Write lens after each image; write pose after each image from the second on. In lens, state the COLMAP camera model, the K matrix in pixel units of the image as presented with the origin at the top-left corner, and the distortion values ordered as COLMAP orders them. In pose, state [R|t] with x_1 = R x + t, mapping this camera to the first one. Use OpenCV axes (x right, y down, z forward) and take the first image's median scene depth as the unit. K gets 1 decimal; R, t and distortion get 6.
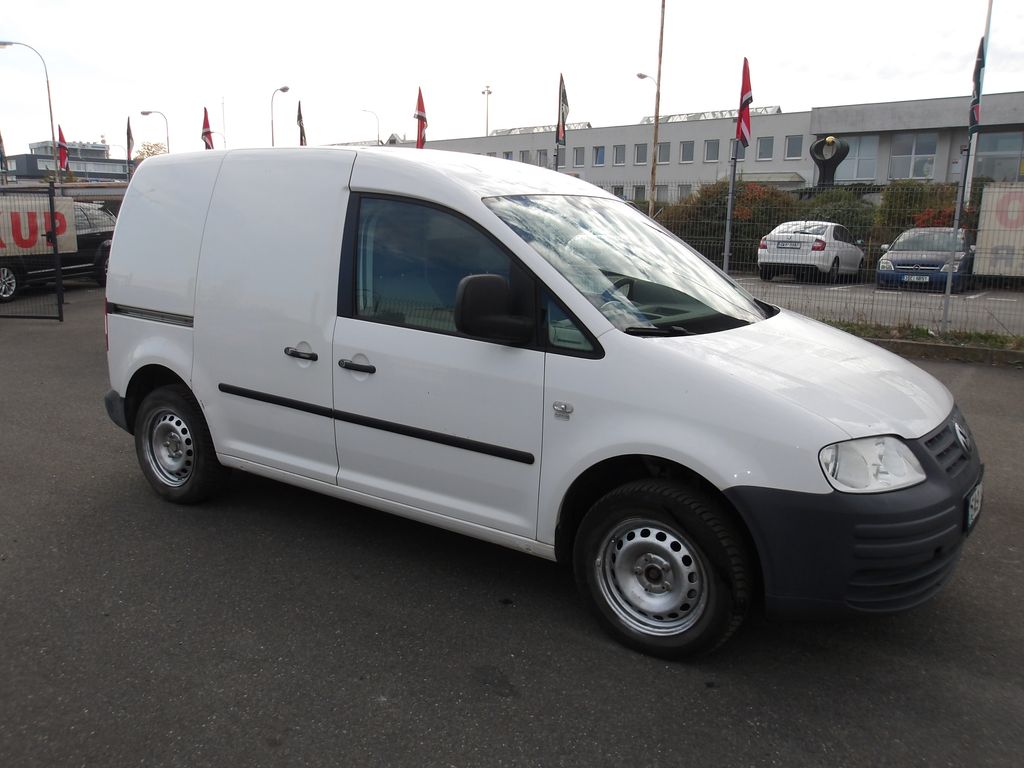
lens RADIAL K [[798.2, 0, 512.0], [0, 798.2, 384.0], [0, 0, 1]] dist [-0.003126, 0.000398]
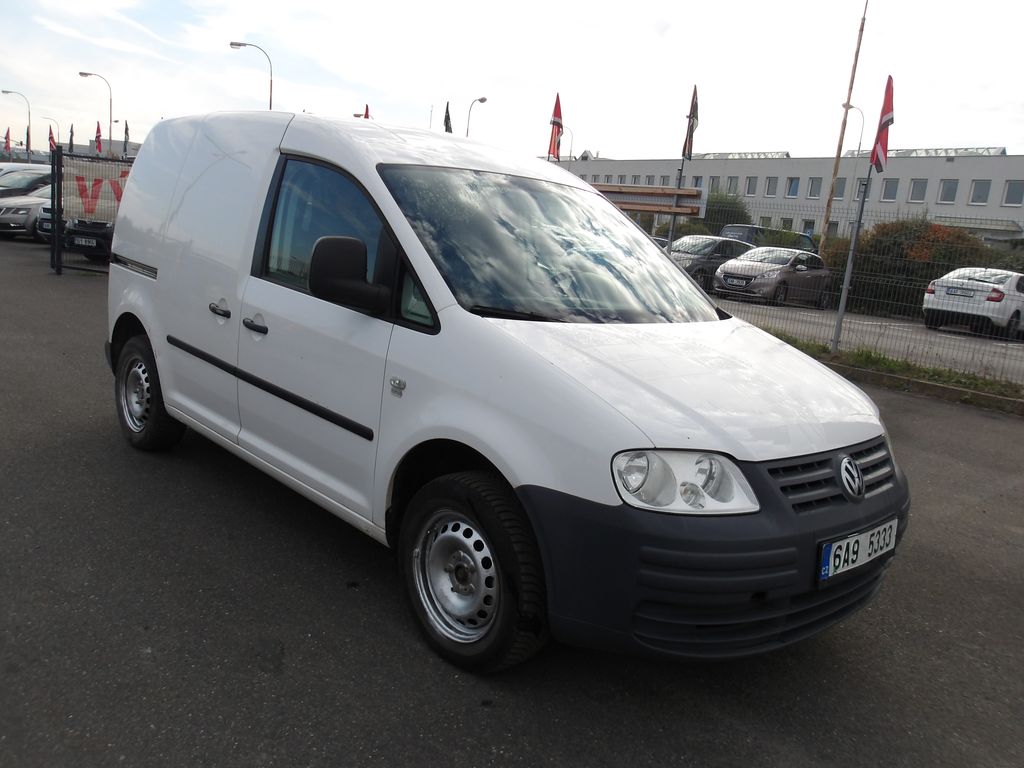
lens RADIAL K [[807.6, 0, 512.0], [0, 807.6, 384.0], [0, 0, 1]] dist [0.001509, -0.001256]
pose [[0.974990, 0.120974, -0.186441, 0.304996], [-0.124993, 0.992108, -0.009907, 0.019344], [0.183771, 0.032964, 0.982416, 0.074326]]
